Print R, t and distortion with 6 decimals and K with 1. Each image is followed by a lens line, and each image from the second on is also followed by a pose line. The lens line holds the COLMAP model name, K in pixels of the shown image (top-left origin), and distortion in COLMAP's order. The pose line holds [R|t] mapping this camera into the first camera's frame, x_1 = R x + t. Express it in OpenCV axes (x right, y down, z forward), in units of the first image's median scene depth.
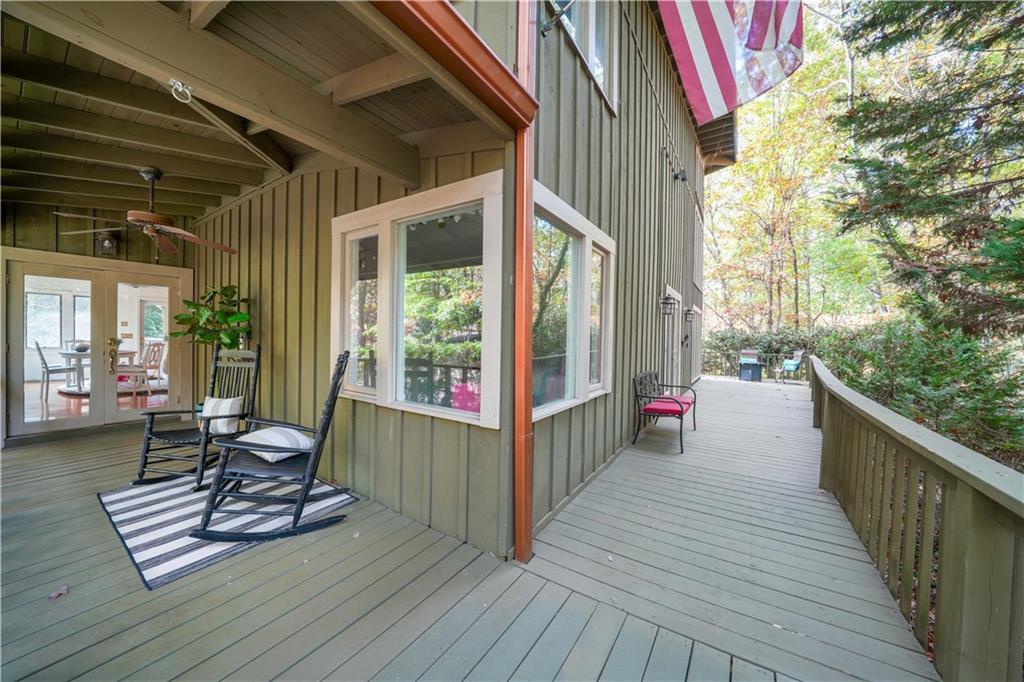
lens RADIAL K [[357.7, 0, 512.0], [0, 357.7, 341.0], [0, 0, 1]] dist [-0.018551, 0.000122]
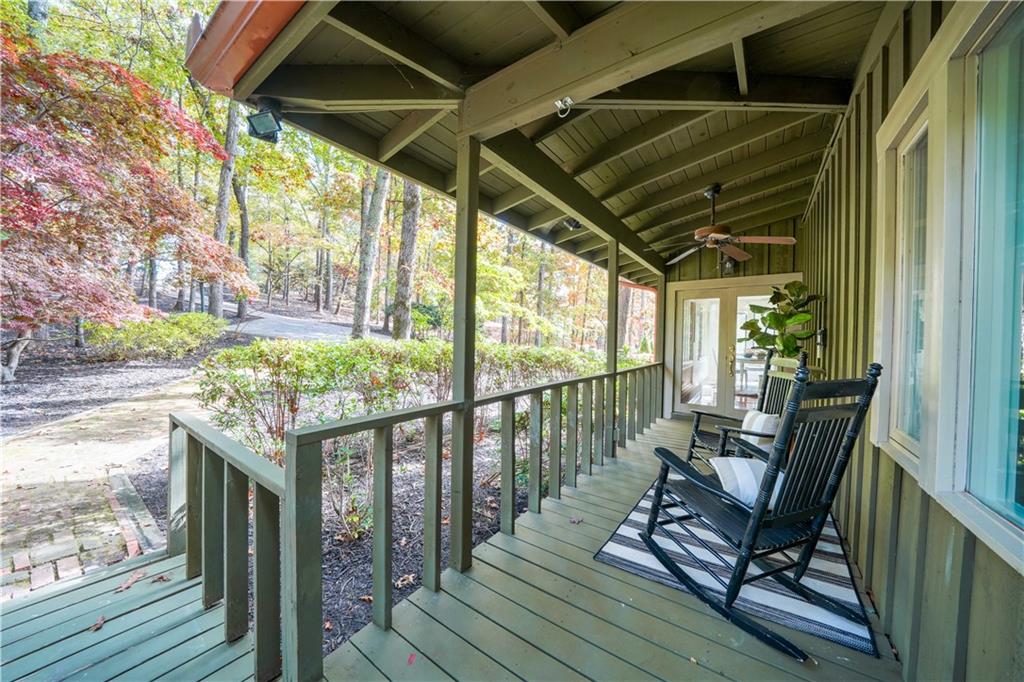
lens RADIAL K [[353.7, 0, 513.9], [0, 353.7, 347.1], [0, 0, 1]] dist [-0.000654, -0.000033]
pose [[-0.037886, 0.003829, -0.999275, 0.091909], [-0.024968, 0.999677, 0.004777, 0.014788], [0.998970, 0.025131, -0.037778, 0.496864]]
